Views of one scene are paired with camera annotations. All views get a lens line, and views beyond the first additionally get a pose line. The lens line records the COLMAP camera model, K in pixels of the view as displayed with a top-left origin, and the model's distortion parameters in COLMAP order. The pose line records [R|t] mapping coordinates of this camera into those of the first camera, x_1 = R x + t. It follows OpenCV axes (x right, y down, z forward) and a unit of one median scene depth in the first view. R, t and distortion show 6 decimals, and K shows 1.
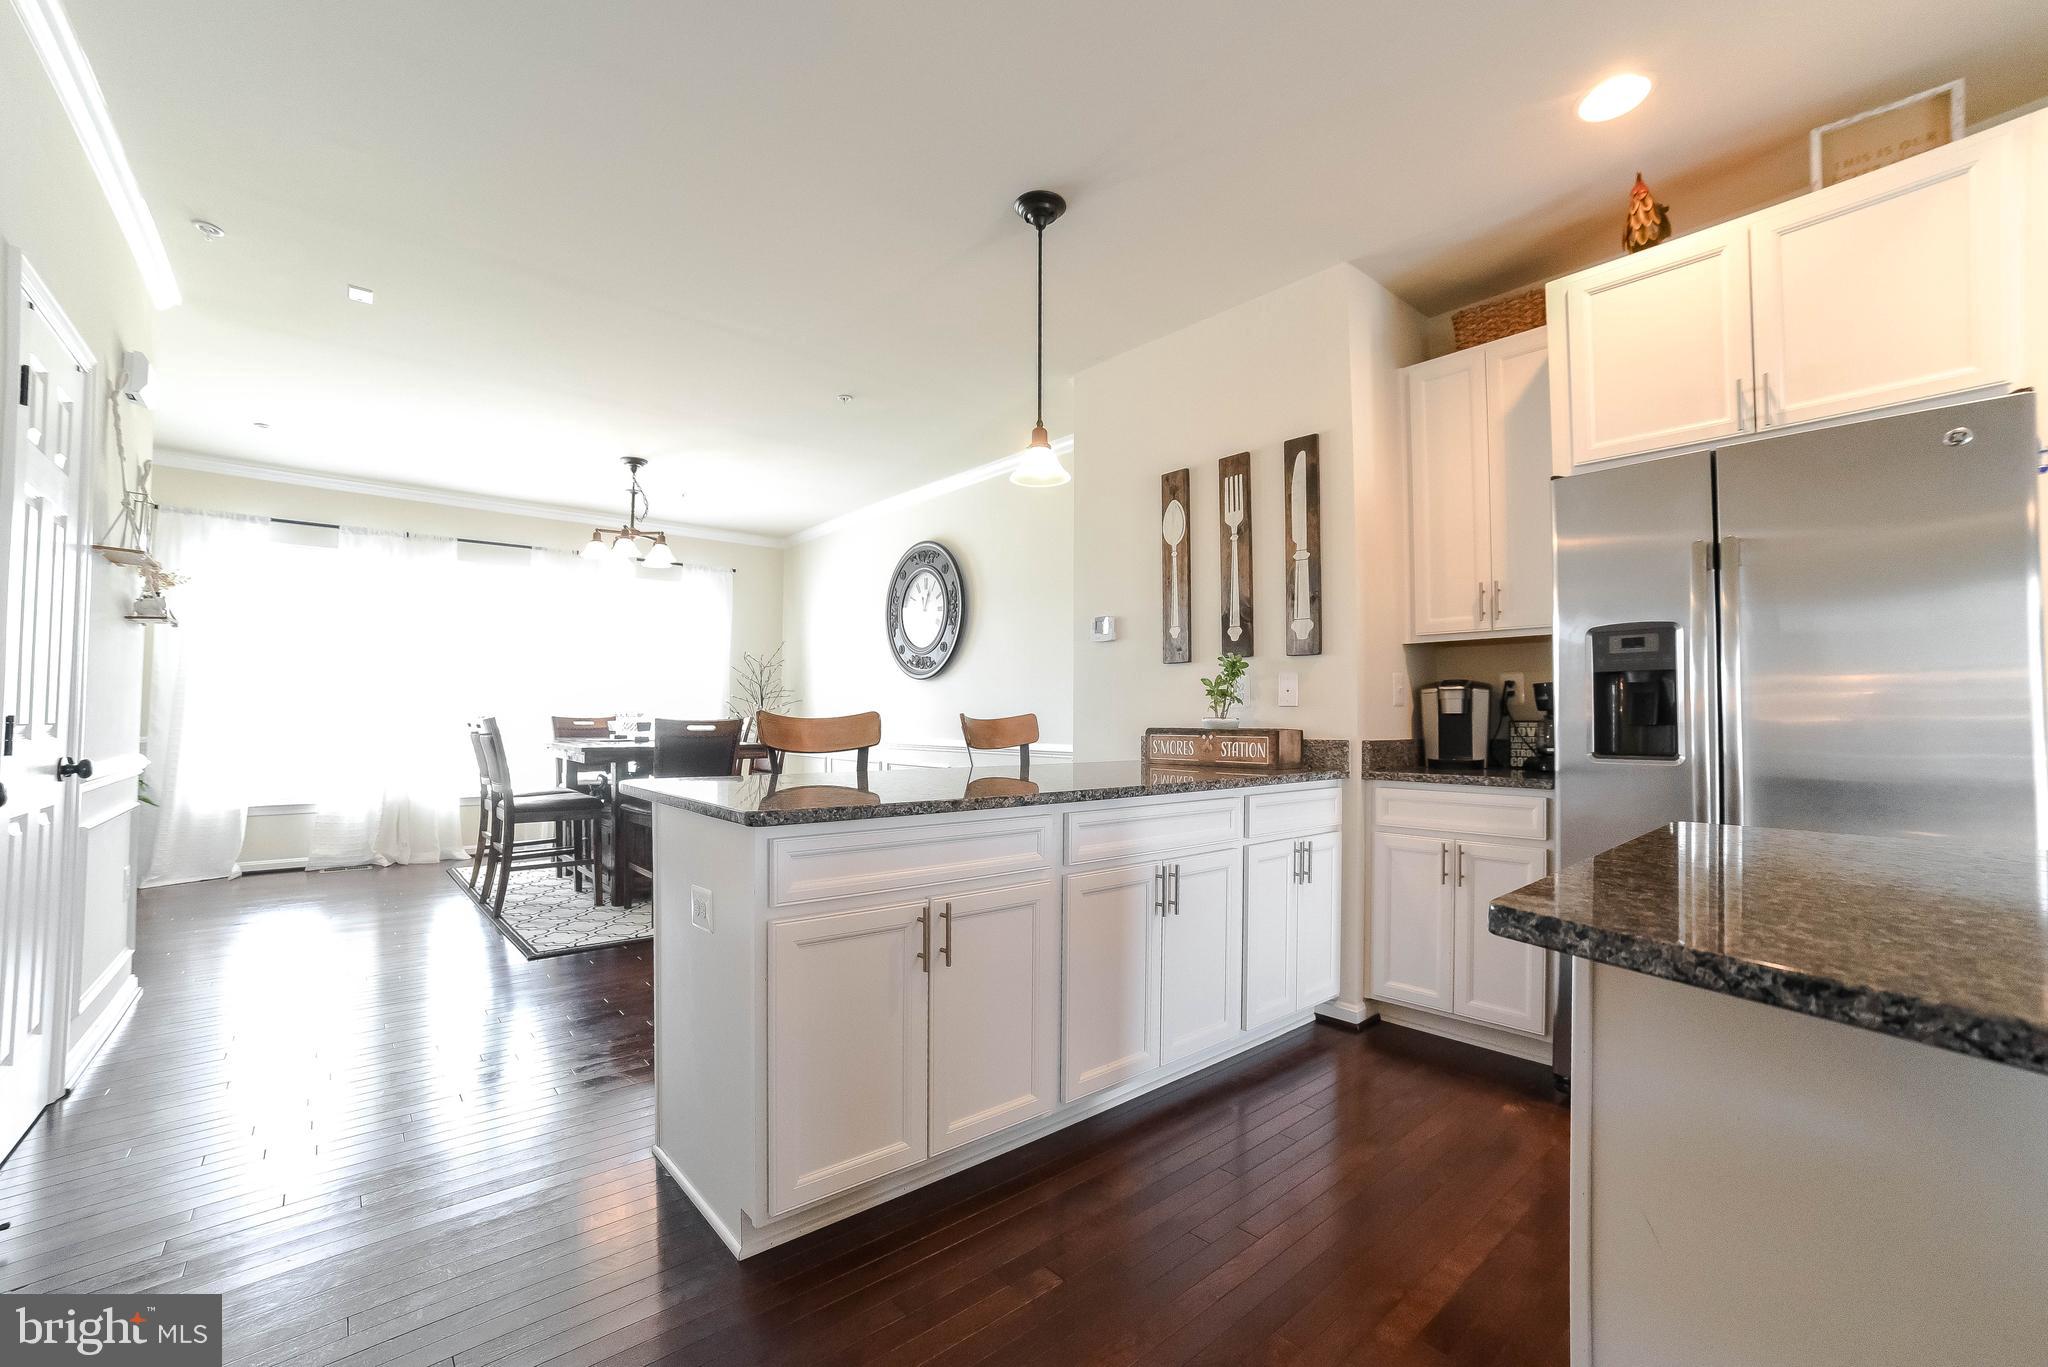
lens RADIAL K [[849.1, 0, 1030.6], [0, 849.1, 698.8], [0, 0, 1]] dist [-0.094237, 0.038030]
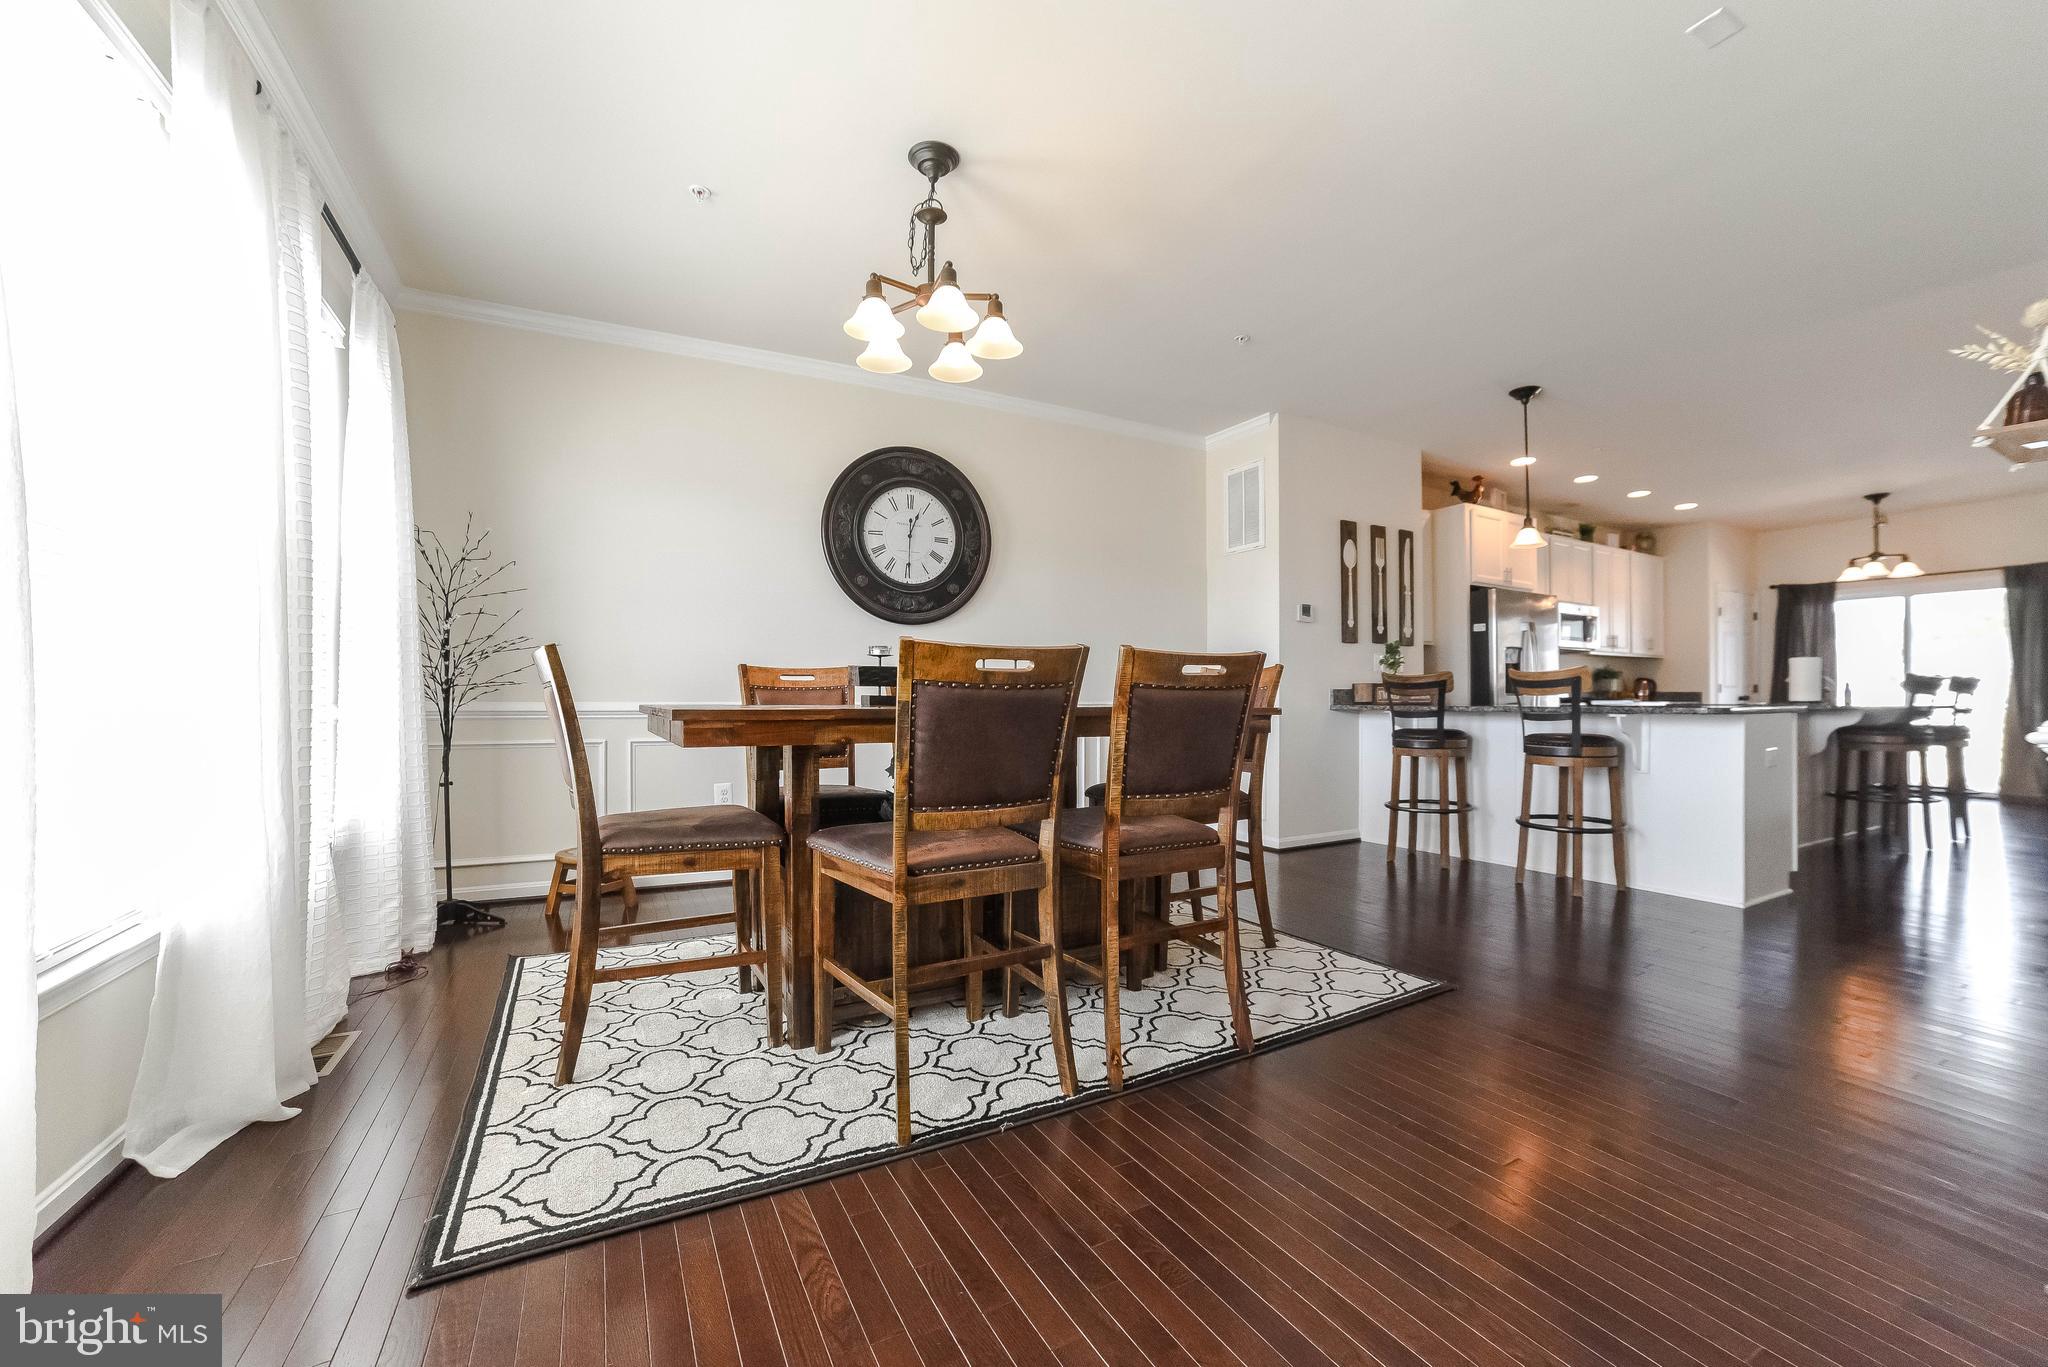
lens RADIAL K [[820.5, 0, 1021.6], [0, 820.5, 697.3], [0, 0, 1]] dist [-0.108255, 0.044981]
pose [[0.227788, 0.000132, 0.973711, -1.576890], [-0.021089, 0.999766, 0.004798, 0.071655], [-0.973482, -0.021628, 0.227738, 1.378965]]
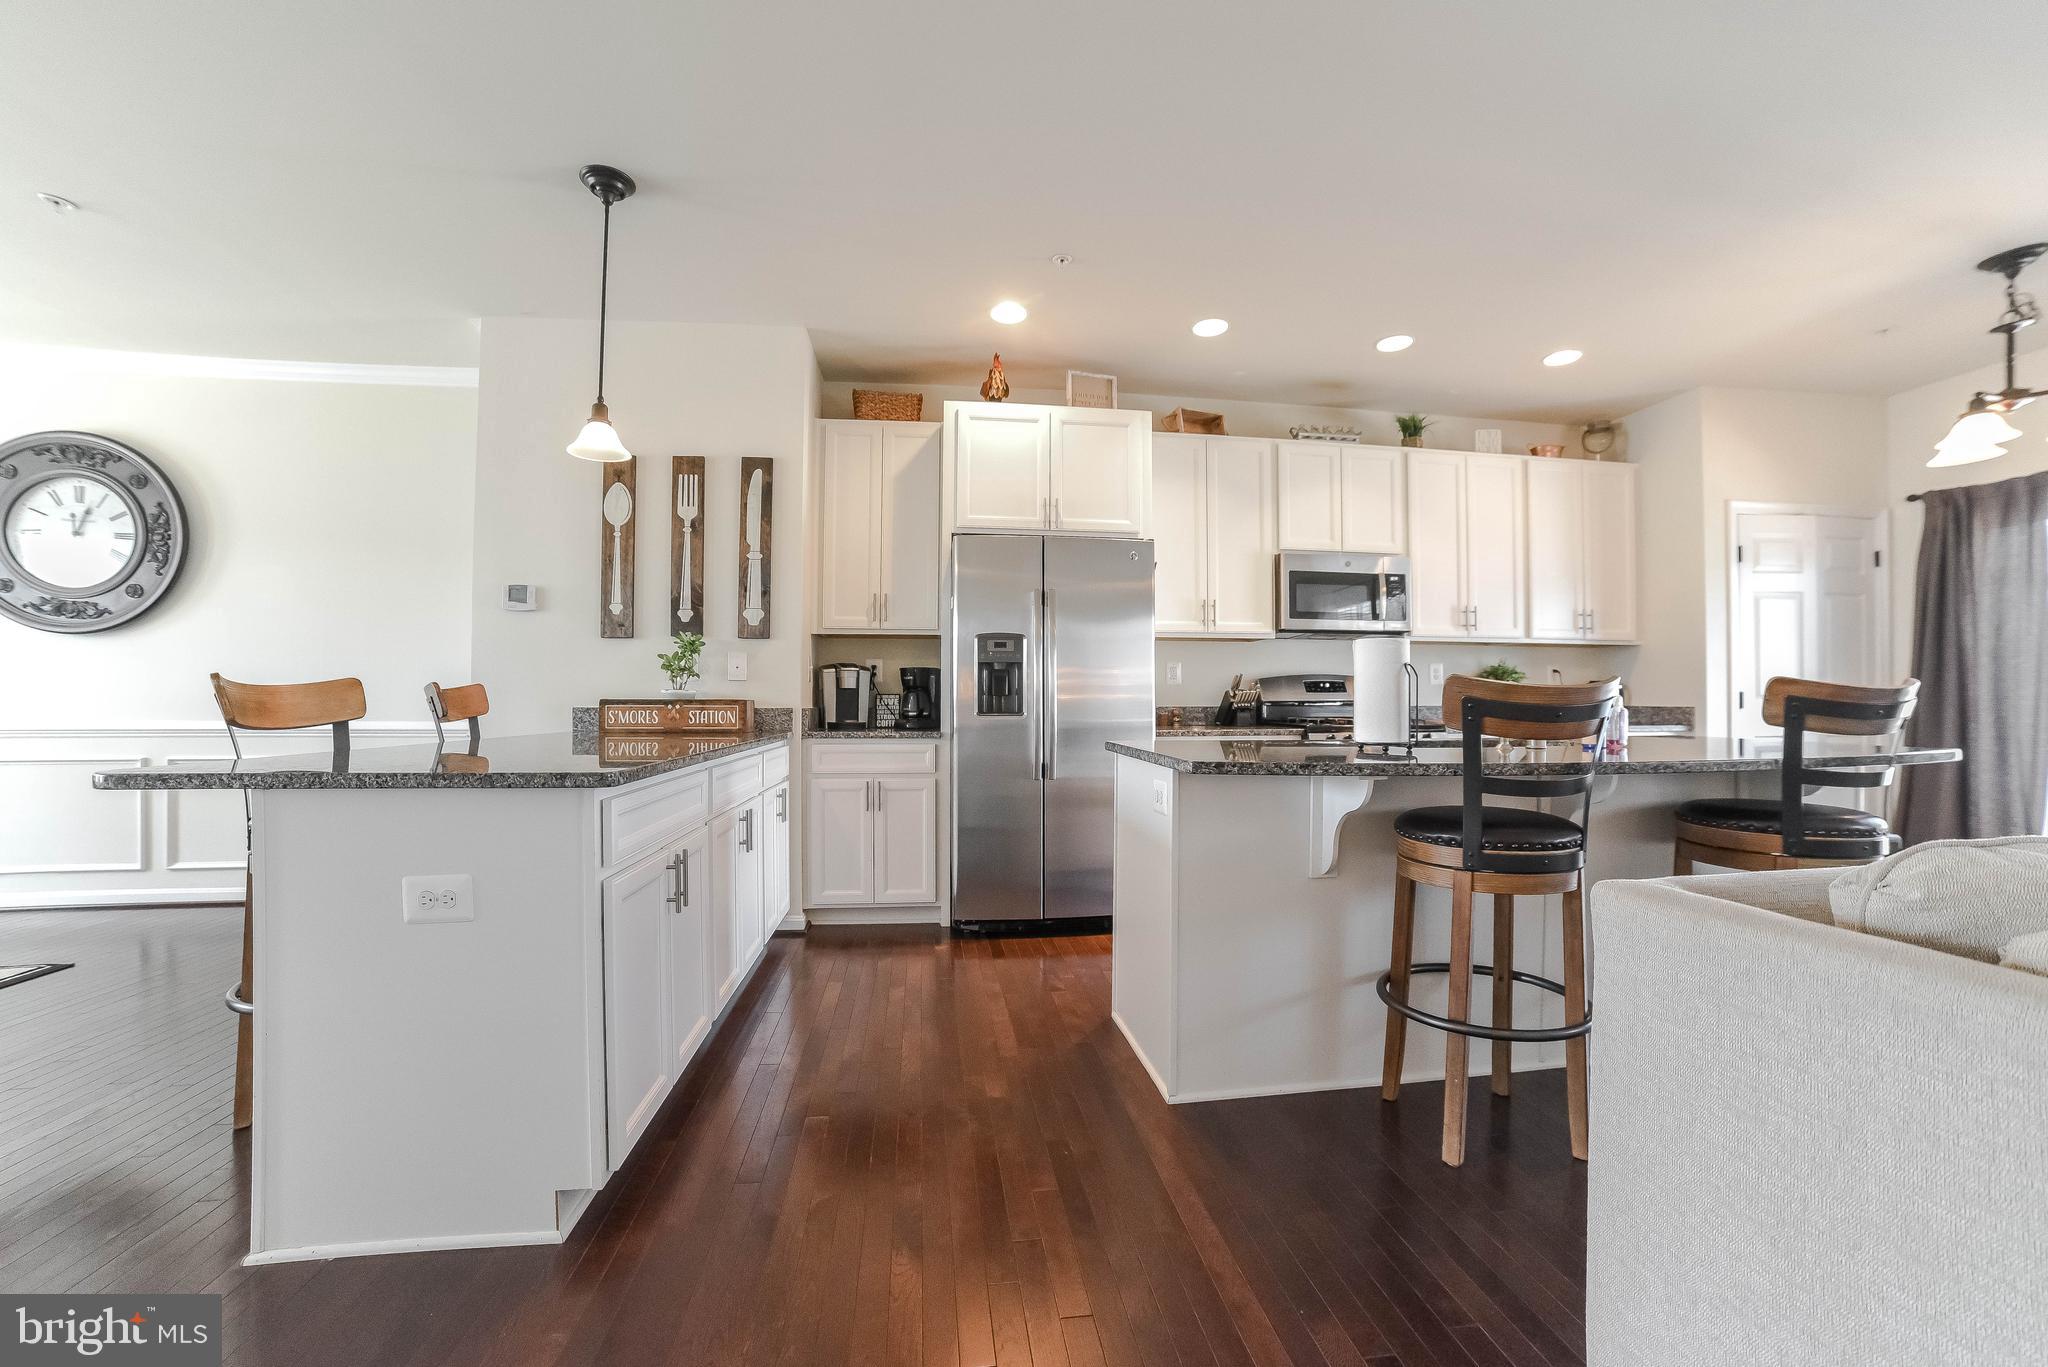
lens RADIAL K [[805.9, 0, 1036.5], [0, 805.9, 695.9], [0, 0, 1]] dist [-0.083472, 0.030817]
pose [[0.558813, 0.001833, 0.829291, -0.385436], [-0.019061, 0.999762, 0.010634, 0.010366], [-0.829074, -0.021749, 0.558715, 0.019054]]
